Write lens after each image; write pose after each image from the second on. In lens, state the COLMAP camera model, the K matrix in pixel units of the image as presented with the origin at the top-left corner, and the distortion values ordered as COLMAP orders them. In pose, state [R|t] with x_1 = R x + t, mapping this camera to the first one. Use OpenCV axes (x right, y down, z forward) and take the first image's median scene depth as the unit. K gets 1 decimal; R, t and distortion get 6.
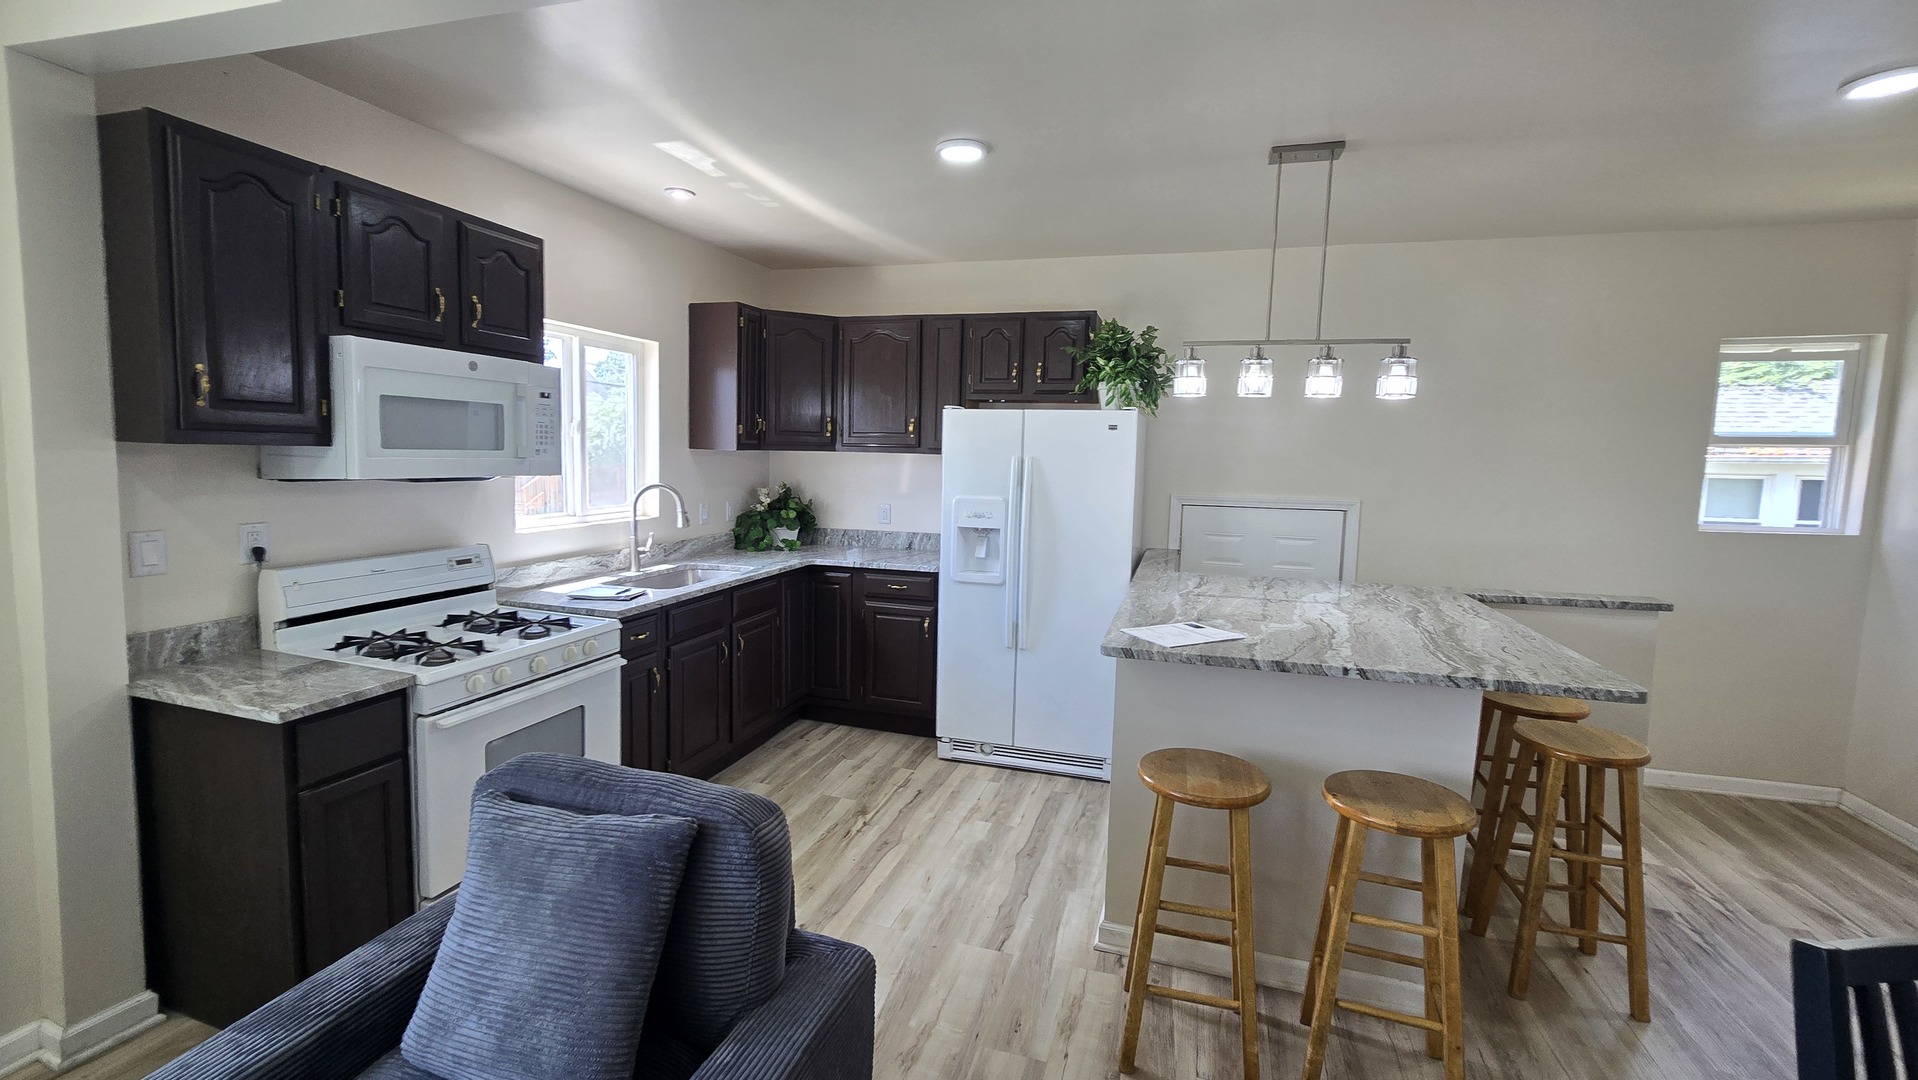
lens RADIAL K [[816.2, 0, 959.0], [0, 816.2, 540.0], [0, 0, 1]] dist [0.000243, -0.000098]
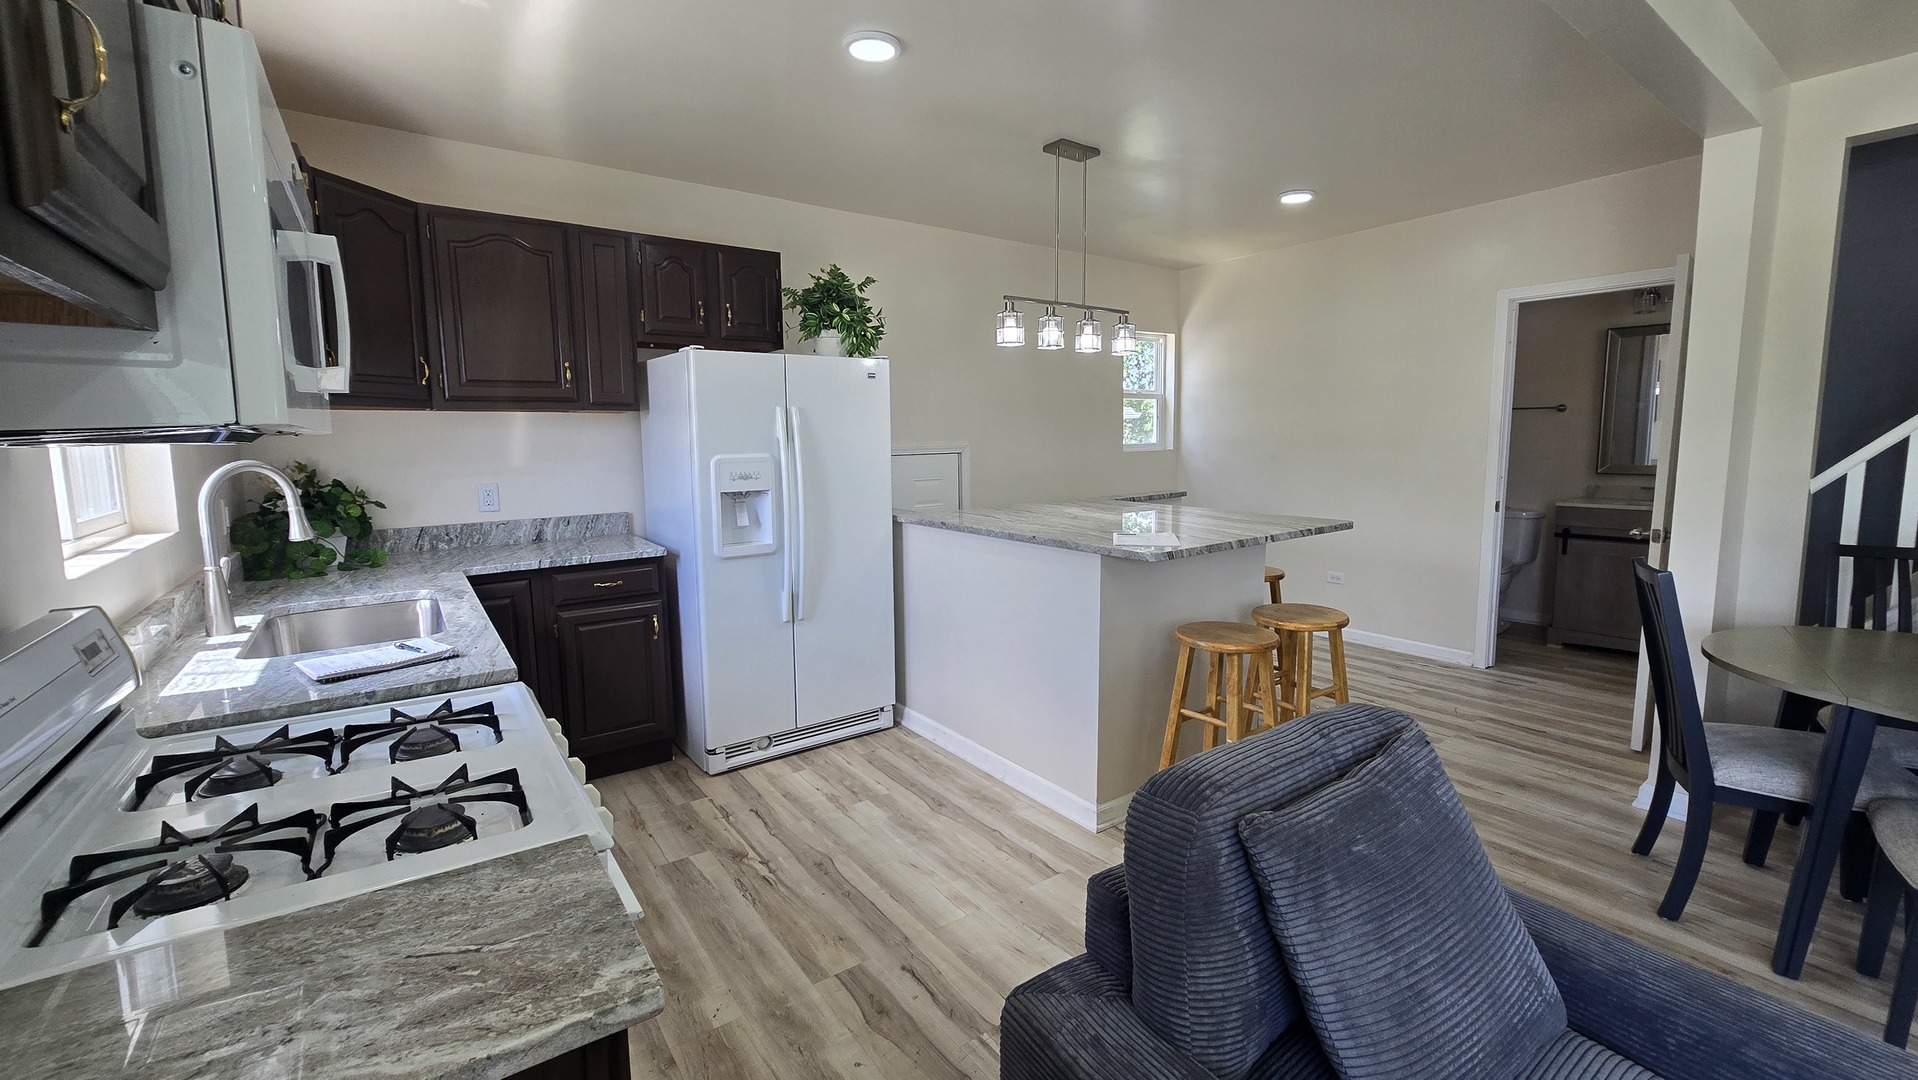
lens RADIAL K [[809.4, 0, 951.2], [0, 809.4, 527.7], [0, 0, 1]] dist [-0.000897, -0.000139]
pose [[0.585854, -0.124162, 0.800849, -0.583844], [0.115748, 0.990883, 0.068950, -0.011188], [-0.802108, 0.052302, 0.594884, 0.351960]]
